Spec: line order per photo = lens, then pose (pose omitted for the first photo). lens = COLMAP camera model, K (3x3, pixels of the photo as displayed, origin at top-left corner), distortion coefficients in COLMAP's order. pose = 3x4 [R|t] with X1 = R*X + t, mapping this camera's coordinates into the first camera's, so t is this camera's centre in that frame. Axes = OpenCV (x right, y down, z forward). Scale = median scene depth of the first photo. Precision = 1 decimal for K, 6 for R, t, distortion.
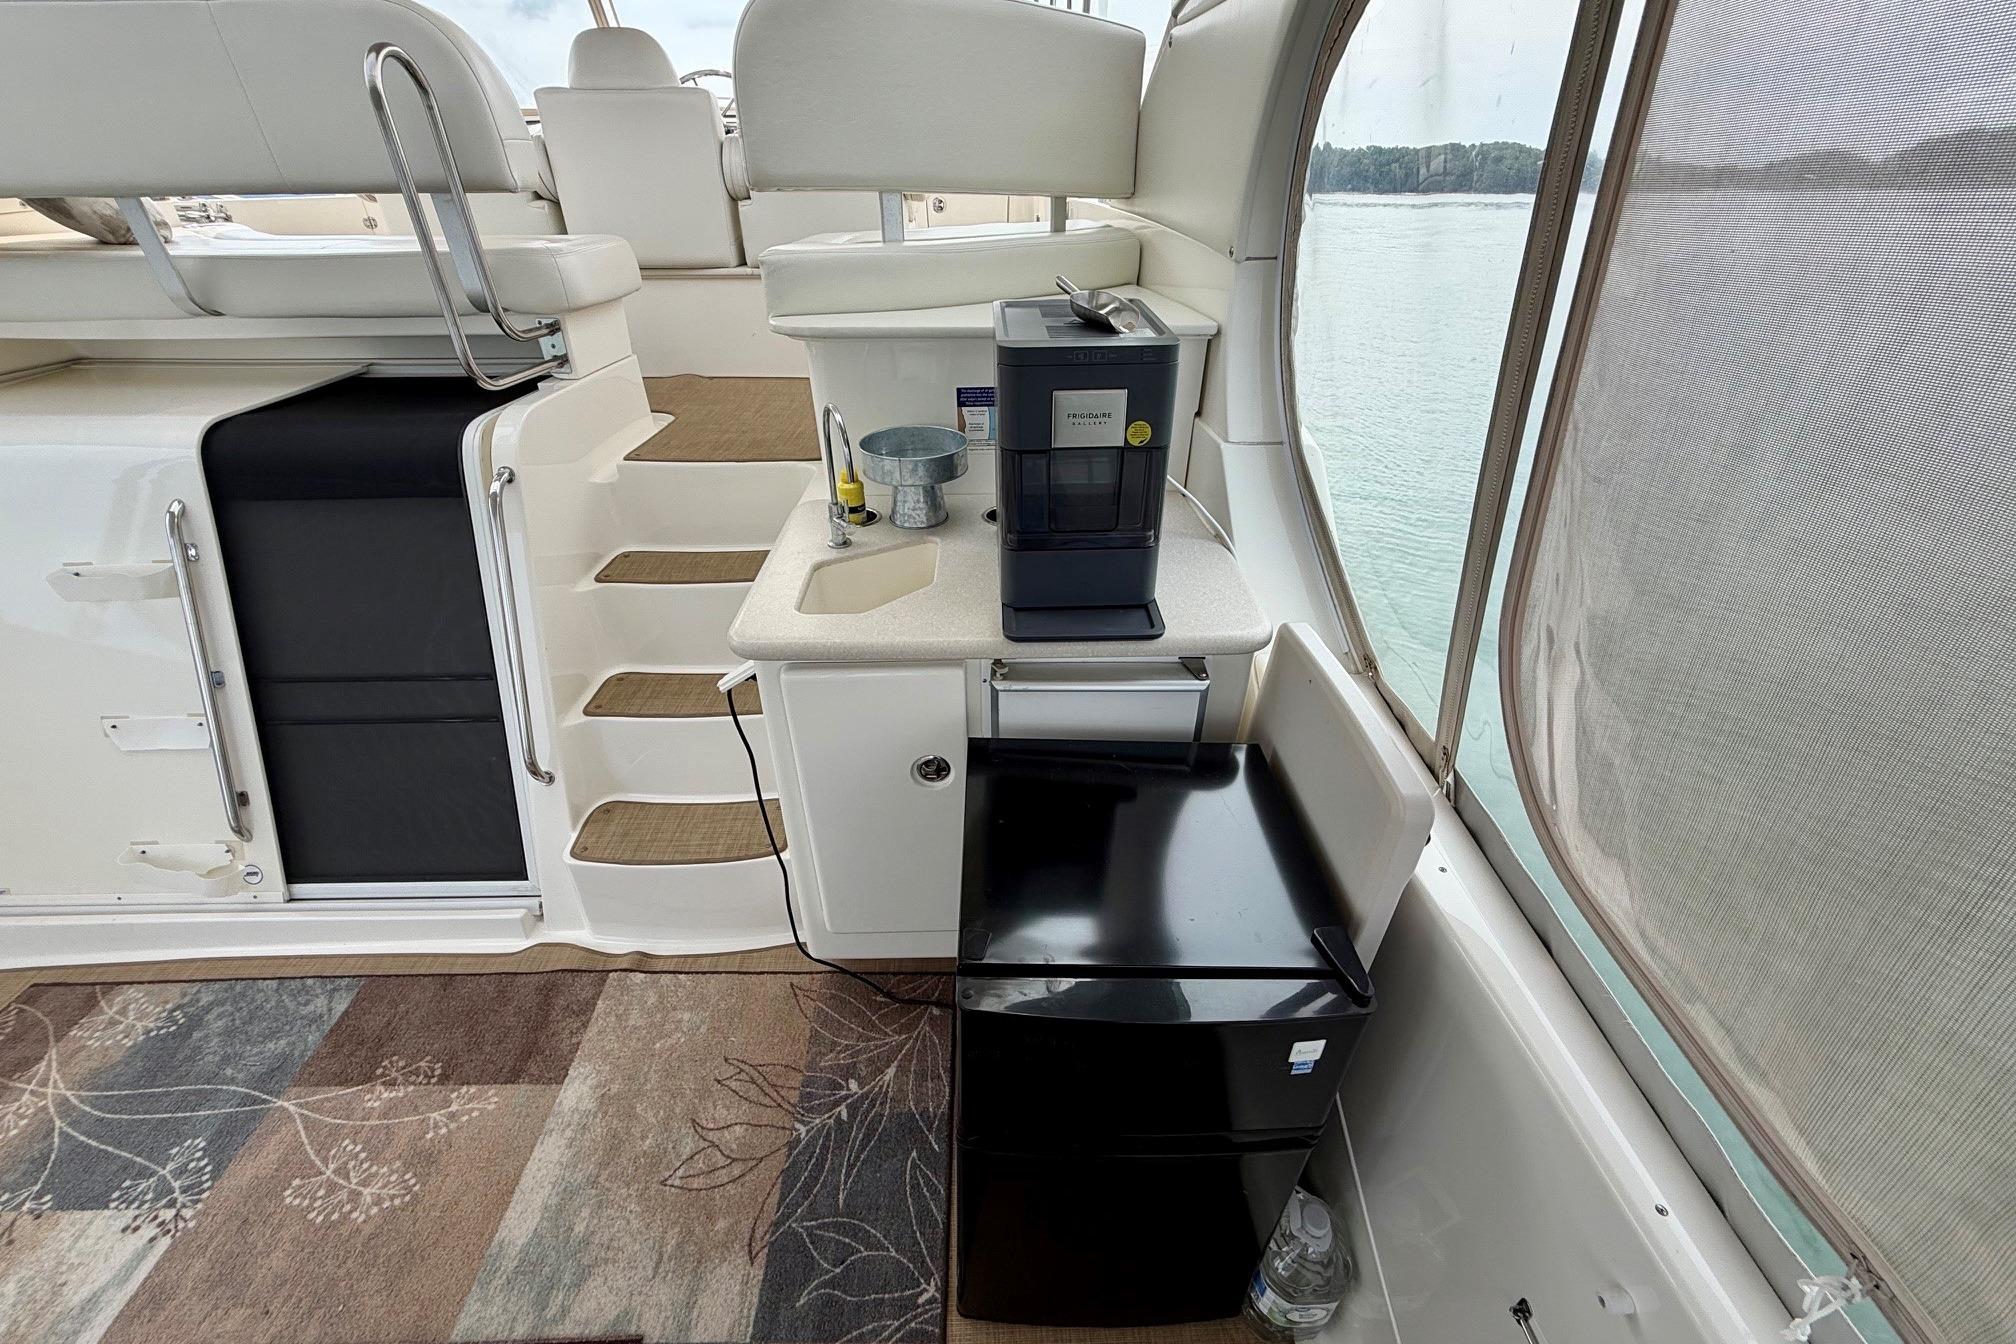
lens RADIAL K [[792.5, 0, 1003.4], [0, 792.5, 677.0], [0, 0, 1]] dist [-0.002783, 0.000855]
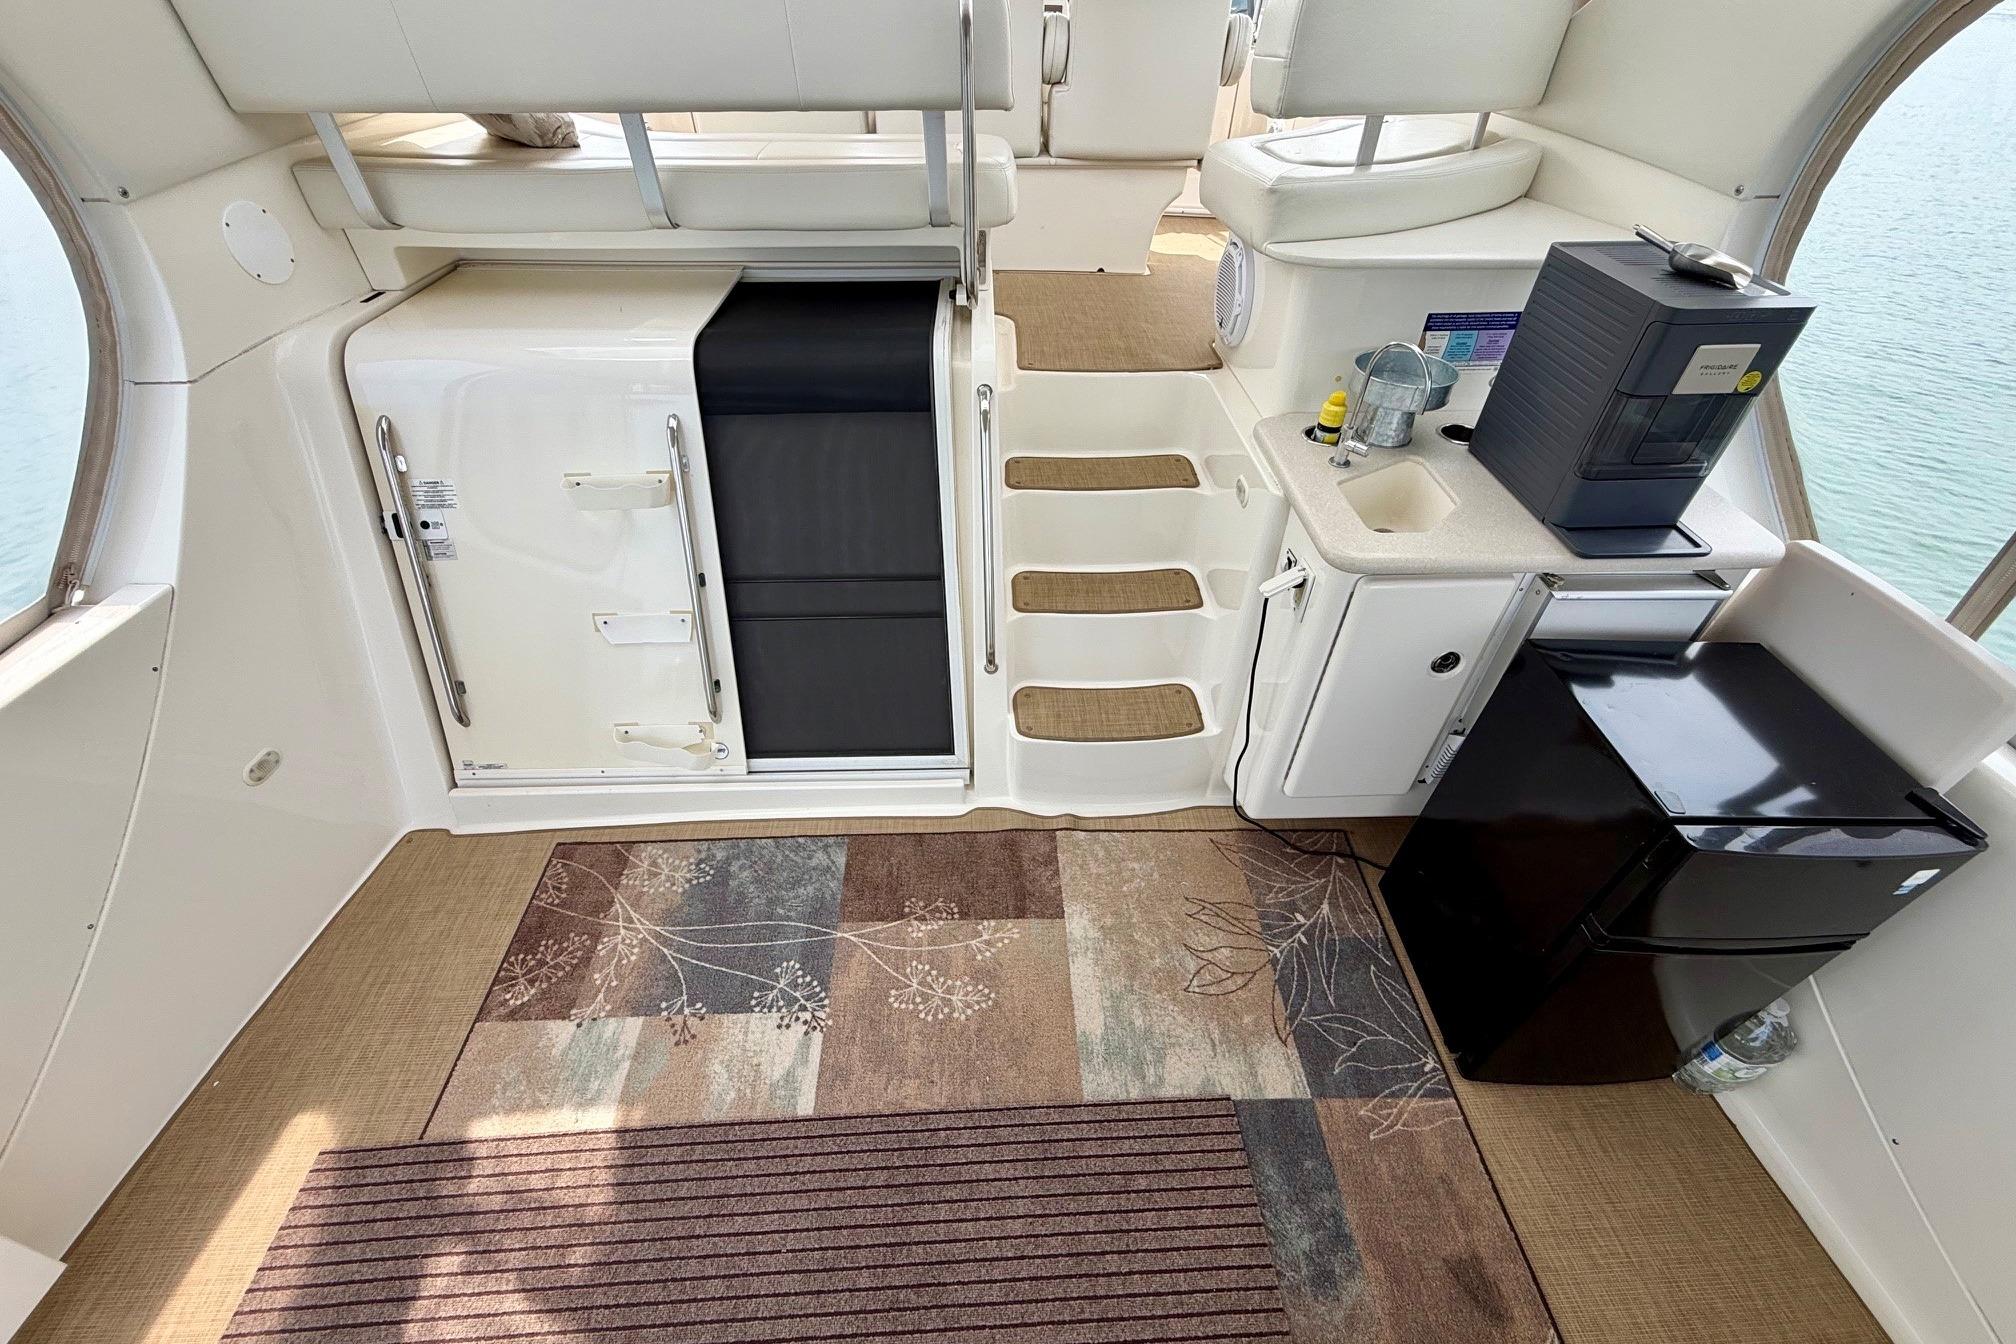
lens RADIAL K [[792.5, 0, 1009.7], [0, 792.5, 673.4], [0, 0, 1]] dist [-0.002783, 0.000855]
pose [[0.999879, -0.001730, 0.015433, -0.630695], [-0.000633, 0.988402, 0.151858, -0.039402], [-0.015517, -0.151849, 0.988282, -0.135690]]
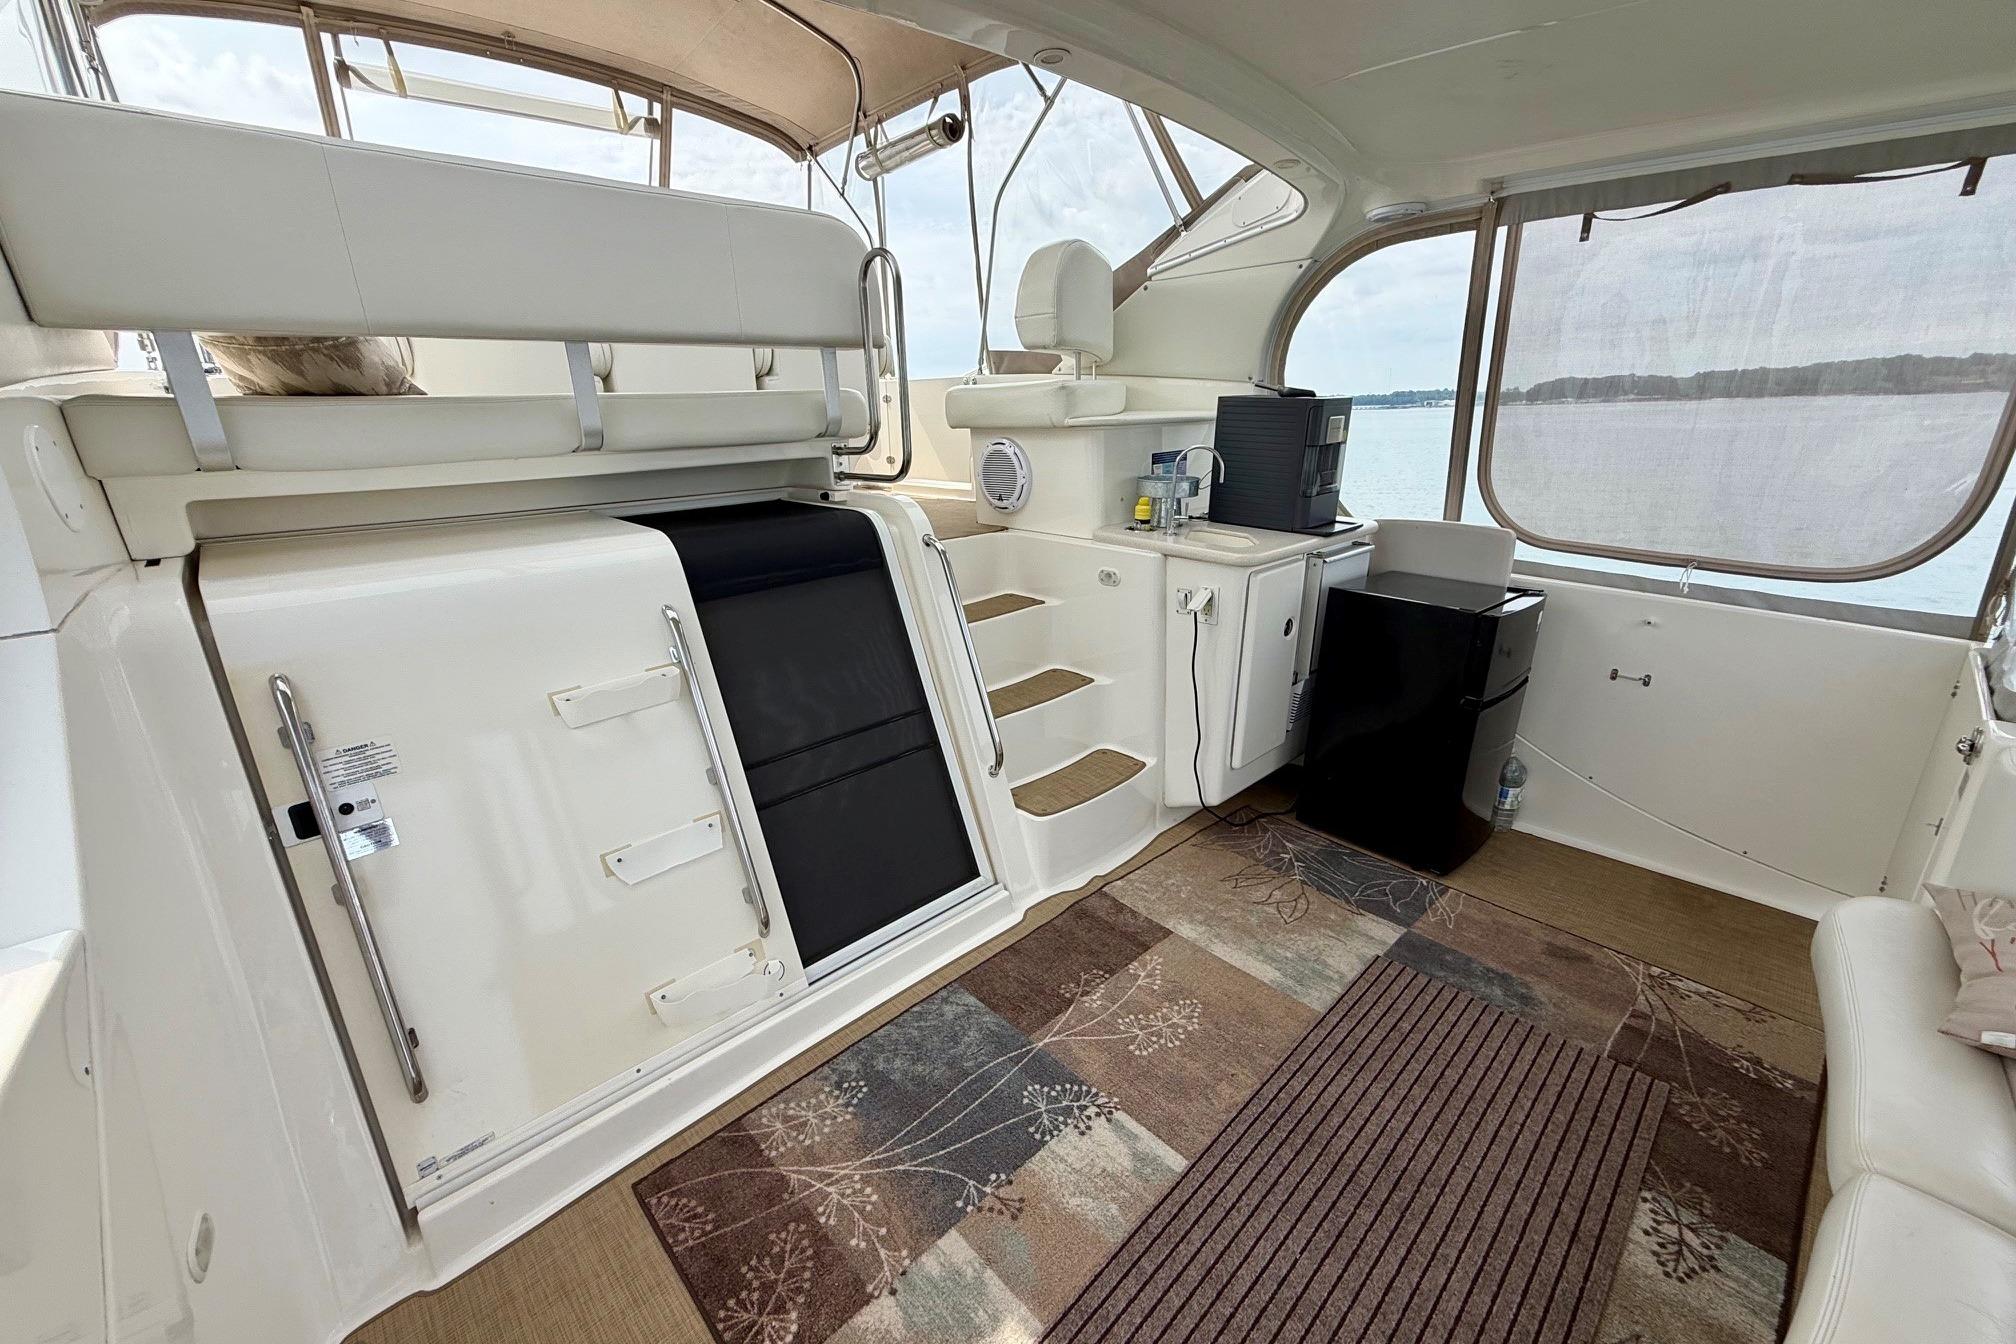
lens RADIAL K [[792.5, 0, 1001.0], [0, 792.5, 681.8], [0, 0, 1]] dist [-0.002783, 0.000855]
pose [[0.748620, -0.234371, 0.620193, -1.447516], [0.369833, 0.923996, -0.097238, 0.137104], [-0.550266, 0.302162, 0.778399, -0.014380]]
